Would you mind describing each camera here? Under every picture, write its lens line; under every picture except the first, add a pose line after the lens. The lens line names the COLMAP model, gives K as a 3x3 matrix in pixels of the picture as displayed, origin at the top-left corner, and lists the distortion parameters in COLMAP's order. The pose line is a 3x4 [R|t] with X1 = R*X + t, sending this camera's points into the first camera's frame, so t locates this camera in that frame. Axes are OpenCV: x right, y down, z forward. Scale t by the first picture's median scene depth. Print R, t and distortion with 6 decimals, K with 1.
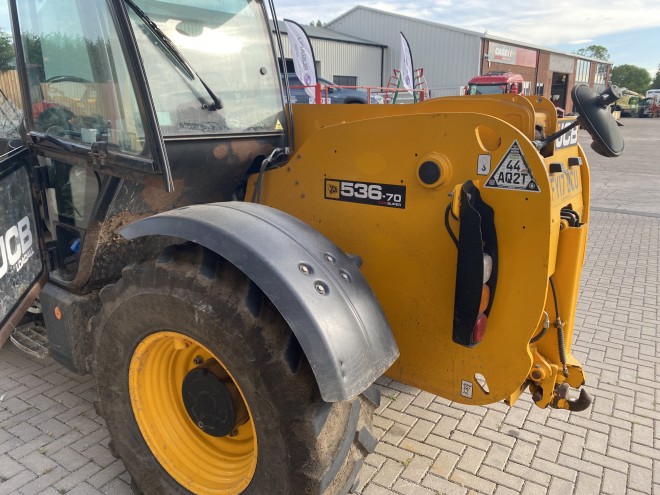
lens RADIAL K [[506.3, 0, 326.5], [0, 506.3, 245.3], [0, 0, 1]] dist [0.011738, 0.001253]
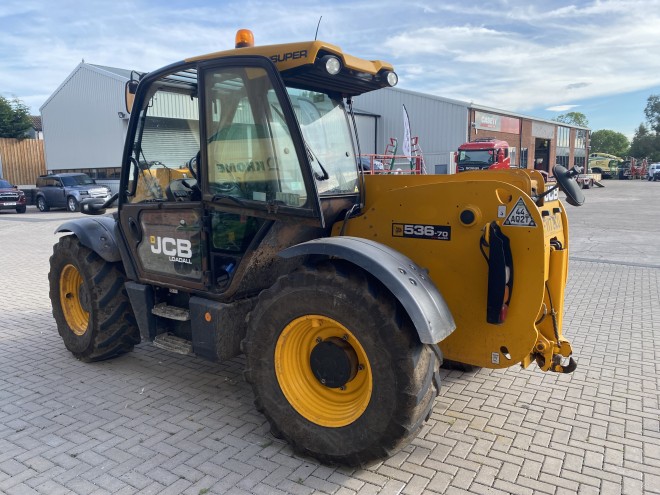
lens RADIAL K [[510.1, 0, 322.1], [0, 510.1, 250.7], [0, 0, 1]] dist [0.014433, -0.009878]
pose [[0.999902, -0.007053, 0.012064, -0.254263], [0.008338, 0.993893, -0.110034, 0.125377], [-0.011214, 0.110124, 0.993855, -0.542370]]
